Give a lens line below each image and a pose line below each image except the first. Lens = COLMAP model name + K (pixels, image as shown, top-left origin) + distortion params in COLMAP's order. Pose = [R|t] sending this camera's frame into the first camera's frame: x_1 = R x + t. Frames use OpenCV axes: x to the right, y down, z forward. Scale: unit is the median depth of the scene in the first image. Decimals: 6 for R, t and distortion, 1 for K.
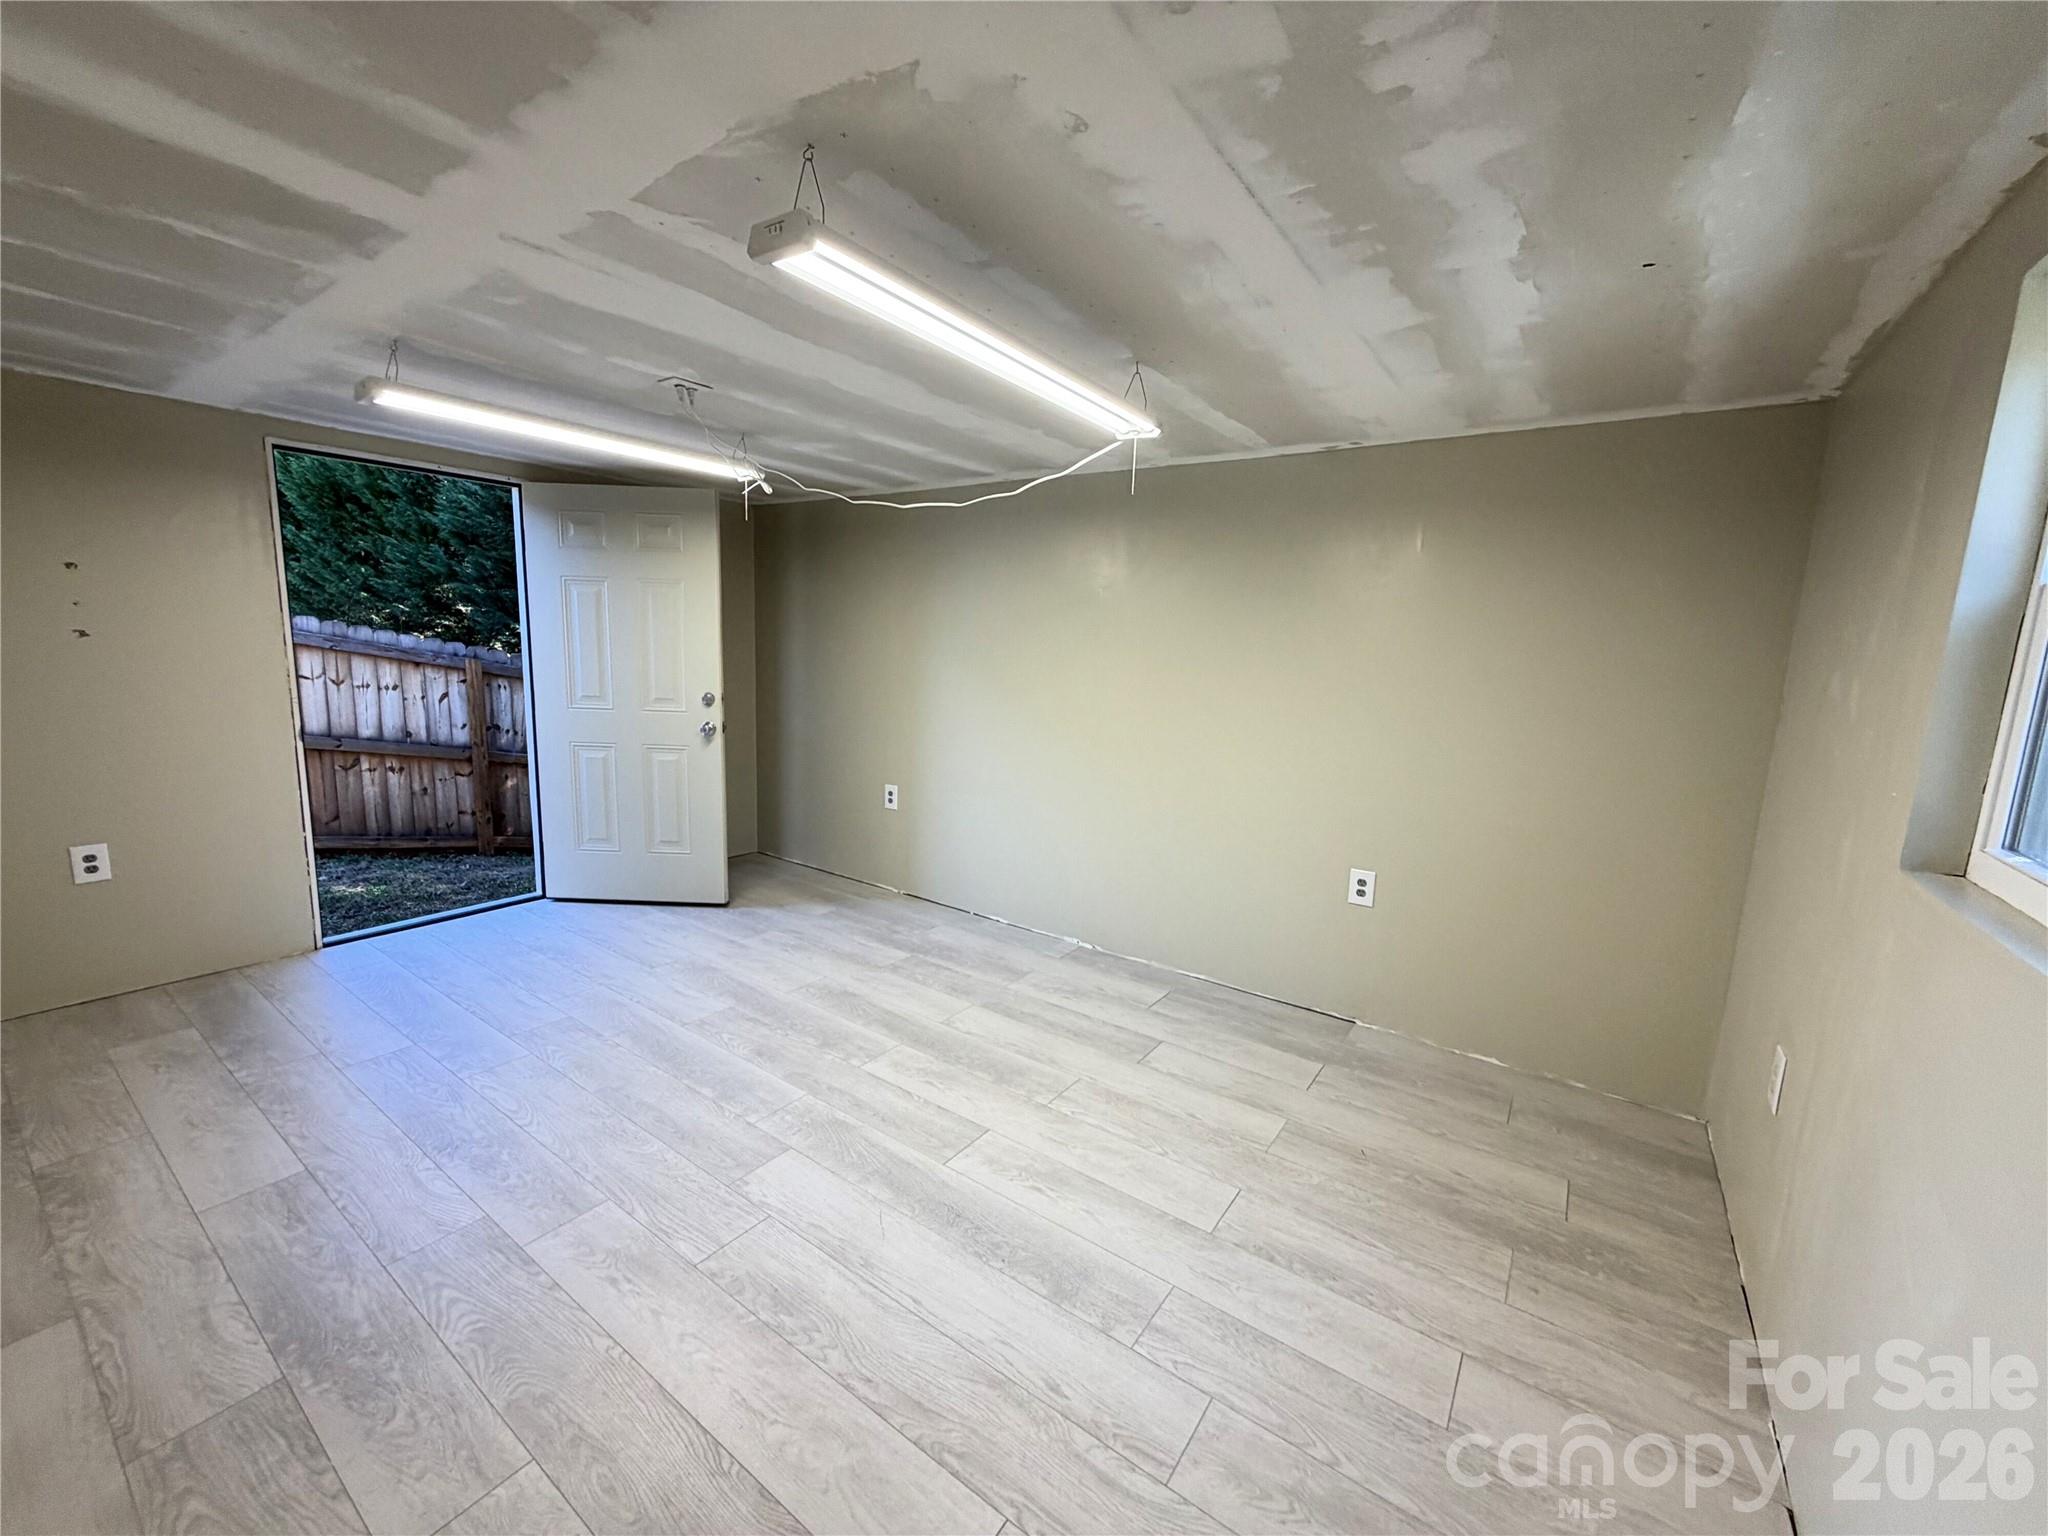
lens RADIAL K [[814.1, 0, 1017.8], [0, 814.1, 776.0], [0, 0, 1]] dist [-0.013540, 0.000438]
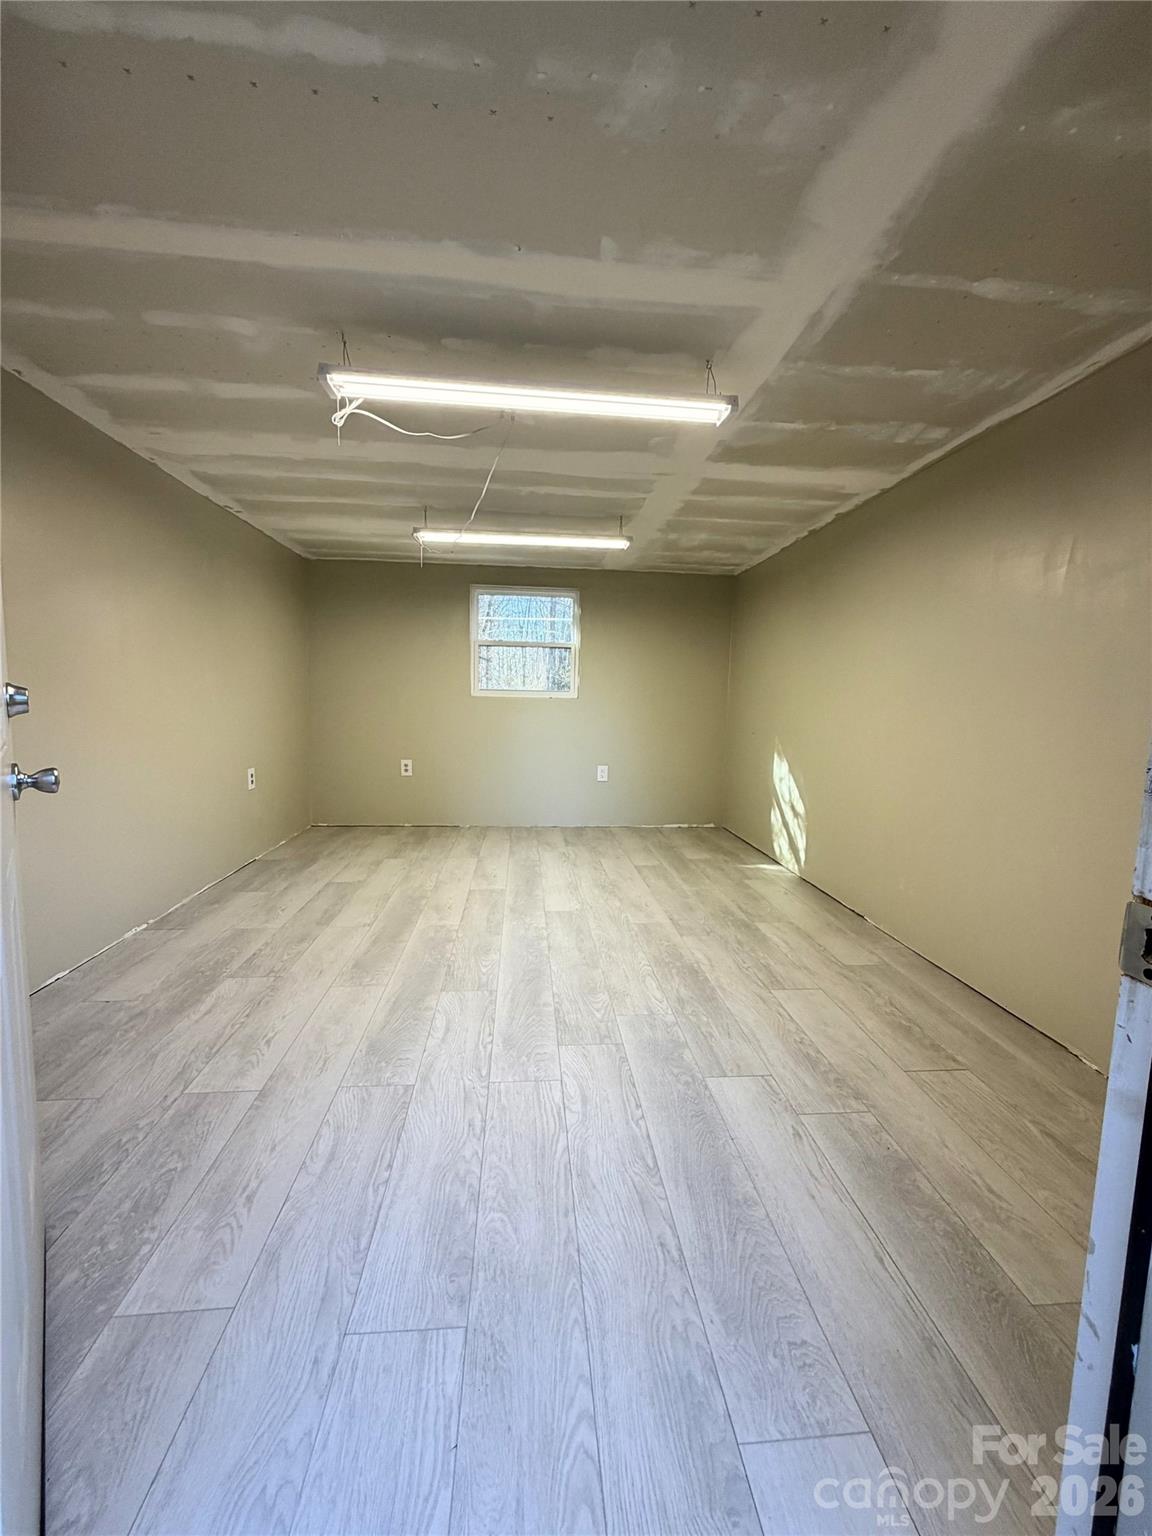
lens RADIAL K [[610.5, 0, 578.3], [0, 610.5, 760.1], [0, 0, 1]] dist [-0.013540, 0.000438]
pose [[-0.648841, -0.132870, 0.749234, -0.997145], [0.075070, 0.968655, 0.236794, -0.154634], [-0.757212, 0.209887, -0.618528, 1.296310]]
